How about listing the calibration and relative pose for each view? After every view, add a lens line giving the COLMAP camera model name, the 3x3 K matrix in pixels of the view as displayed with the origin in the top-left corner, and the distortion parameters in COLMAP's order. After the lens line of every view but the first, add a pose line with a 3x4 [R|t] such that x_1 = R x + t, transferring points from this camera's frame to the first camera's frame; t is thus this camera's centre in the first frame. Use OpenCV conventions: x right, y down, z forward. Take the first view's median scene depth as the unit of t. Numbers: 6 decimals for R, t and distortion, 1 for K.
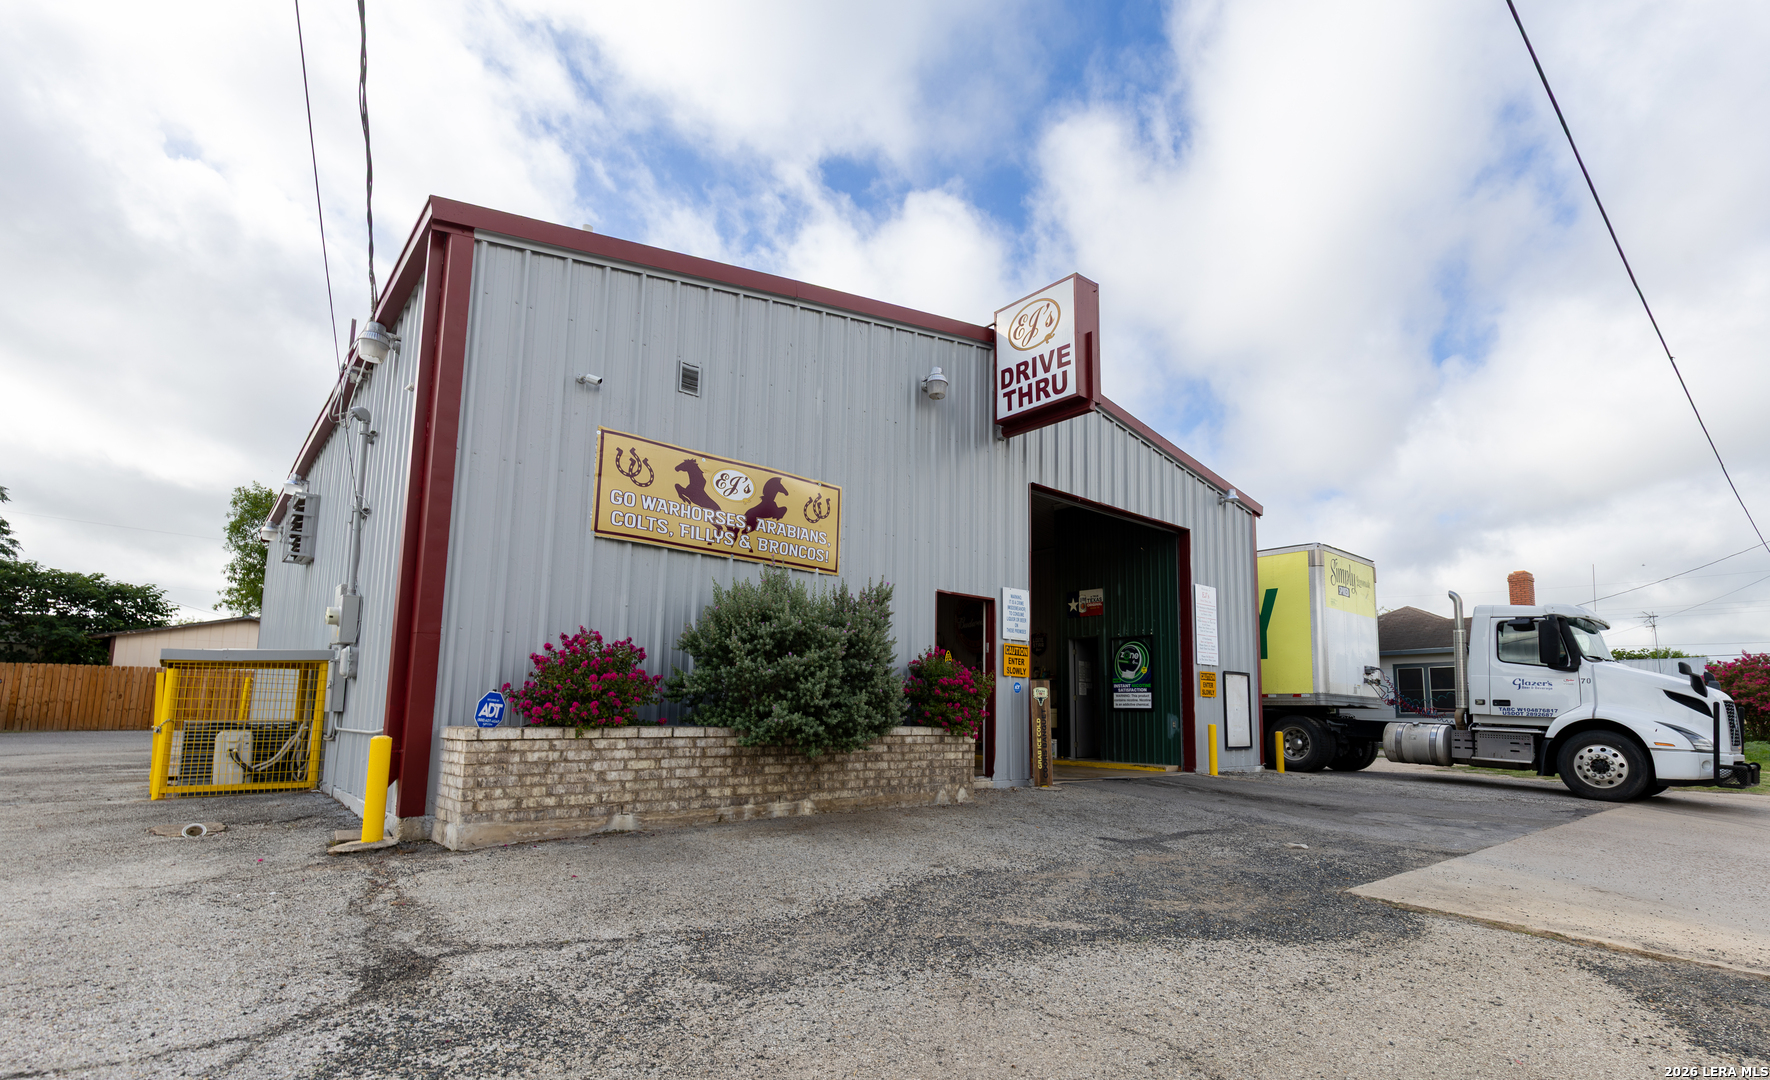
lens RADIAL K [[834.0, 0, 925.9], [0, 834.0, 614.2], [0, 0, 1]] dist [0.011960, 0.000331]
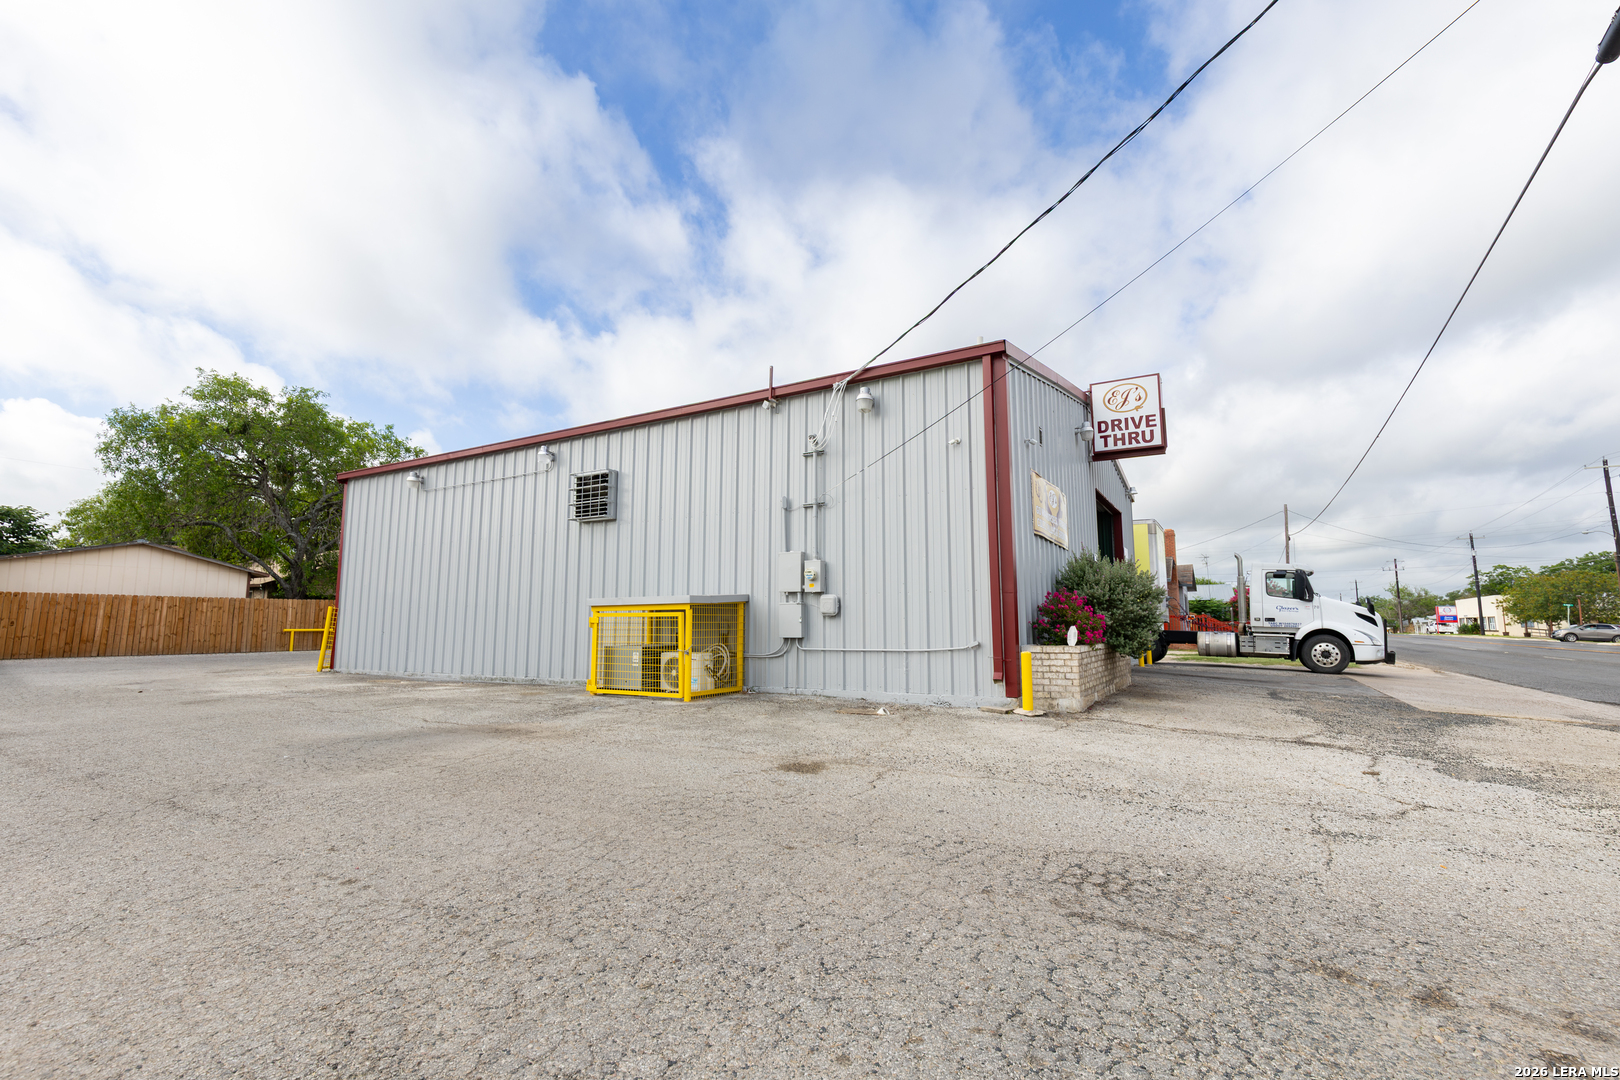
lens RADIAL K [[735.9, 0, 812.5], [0, 735.9, 536.2], [0, 0, 1]] dist [0.008631, -0.000626]
pose [[0.952065, 0.023923, 0.304960, -0.888150], [-0.023330, 0.999712, -0.005589, -0.046675], [-0.305006, -0.001793, 0.952349, -0.207556]]
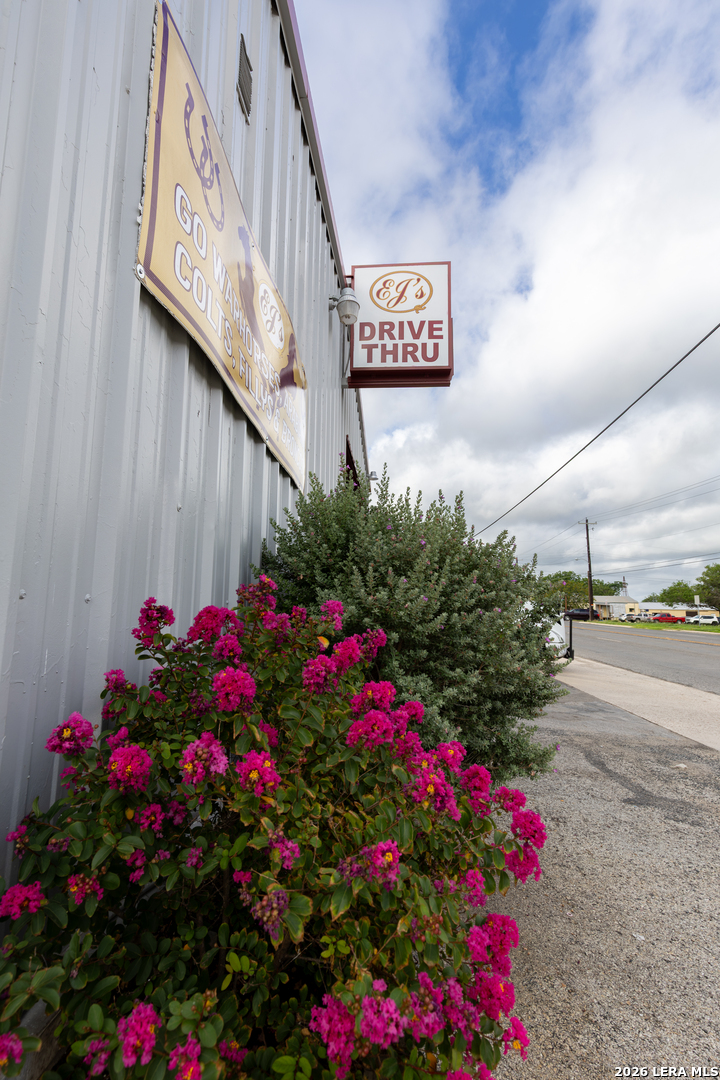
lens RADIAL K [[490.6, 0, 357.4], [0, 490.6, 541.7], [0, 0, 1]] dist [0.008631, -0.000626]
pose [[0.722860, 0.087415, 0.685443, -0.315788], [-0.088321, 0.995518, -0.033817, 0.003963], [-0.685327, -0.036094, 0.727340, 0.549812]]
